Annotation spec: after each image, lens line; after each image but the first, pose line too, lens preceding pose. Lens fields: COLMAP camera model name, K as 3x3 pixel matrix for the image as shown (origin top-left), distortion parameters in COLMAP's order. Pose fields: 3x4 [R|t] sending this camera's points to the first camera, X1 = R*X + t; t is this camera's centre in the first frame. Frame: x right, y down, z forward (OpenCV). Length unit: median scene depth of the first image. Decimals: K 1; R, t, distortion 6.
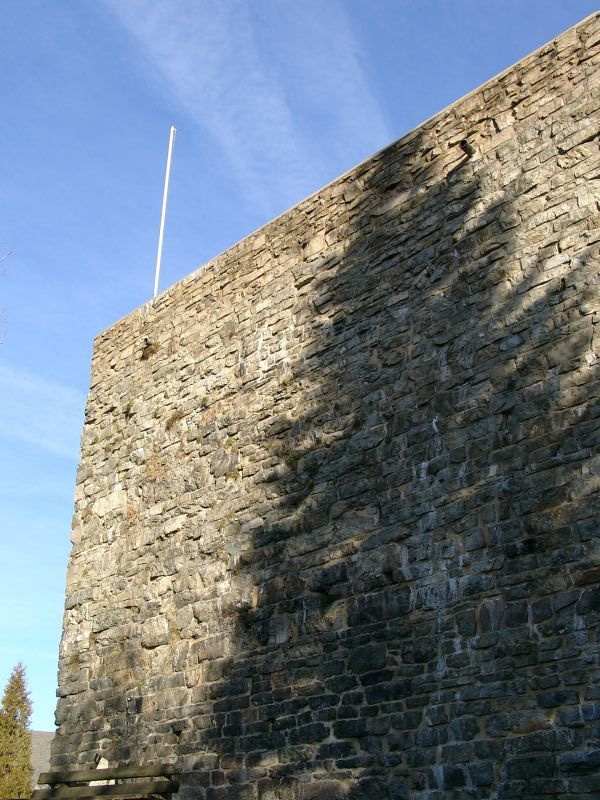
lens RADIAL K [[993.9, 0, 266.5], [0, 993.9, 402.3], [0, 0, 1]] dist [-0.118437, 0.214200]
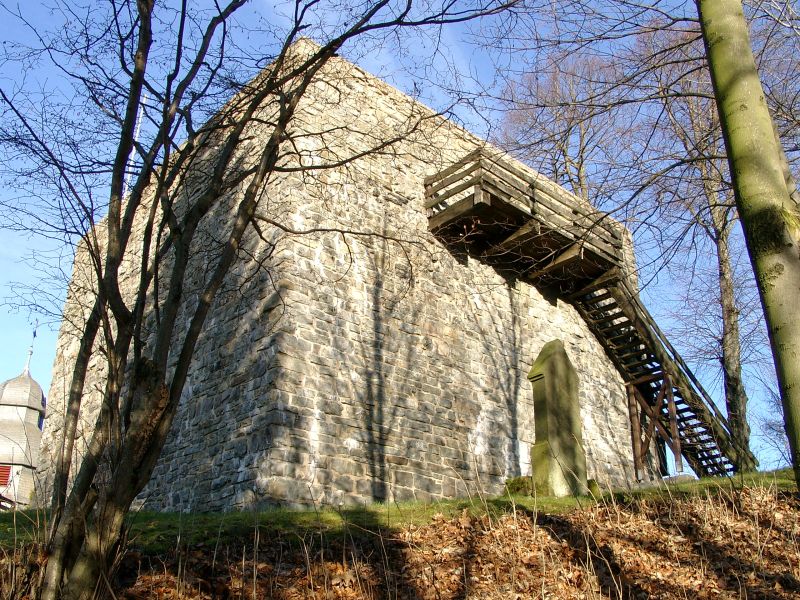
lens RADIAL K [[803.7, 0, 402.5], [0, 803.7, 318.8], [0, 0, 1]] dist [-0.179074, 0.191693]
pose [[0.999797, -0.015521, 0.012857, 0.456687], [0.014902, 0.998788, 0.046916, 0.004805], [-0.013569, -0.046714, 0.998816, -0.300024]]
